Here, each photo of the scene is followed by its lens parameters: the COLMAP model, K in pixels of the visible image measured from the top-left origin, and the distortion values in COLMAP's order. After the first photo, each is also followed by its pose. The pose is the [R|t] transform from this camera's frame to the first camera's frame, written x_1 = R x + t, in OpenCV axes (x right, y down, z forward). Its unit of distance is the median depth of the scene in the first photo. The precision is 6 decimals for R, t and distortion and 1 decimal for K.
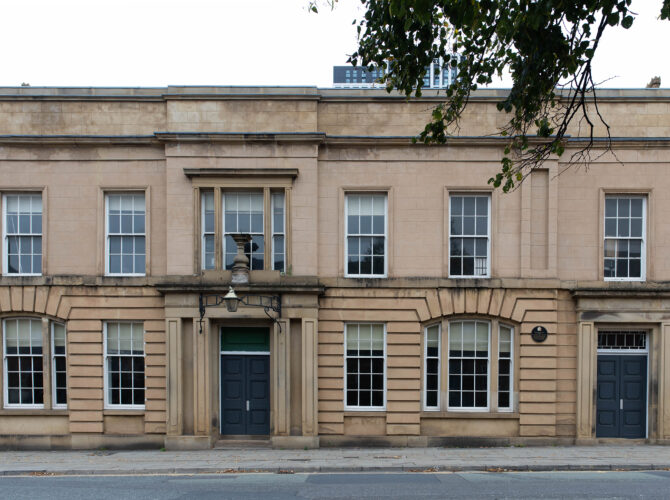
lens RADIAL K [[500.9, 0, 362.6], [0, 500.9, 315.4], [0, 0, 1]] dist [-0.000305, 0.006703]
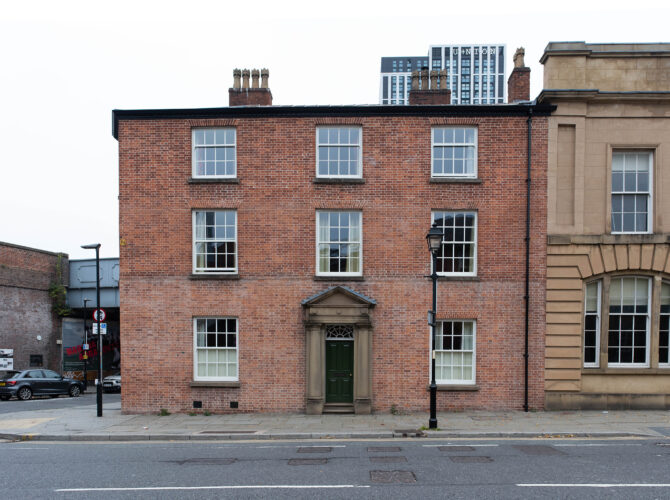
lens RADIAL K [[500.9, 0, 340.1], [0, 500.9, 278.7], [0, 0, 1]] dist [-0.000305, 0.006703]
pose [[0.999949, -0.006885, 0.007420, -1.217633], [0.006793, 0.999900, 0.012426, -0.006628], [-0.007505, -0.012375, 0.999895, 0.009379]]
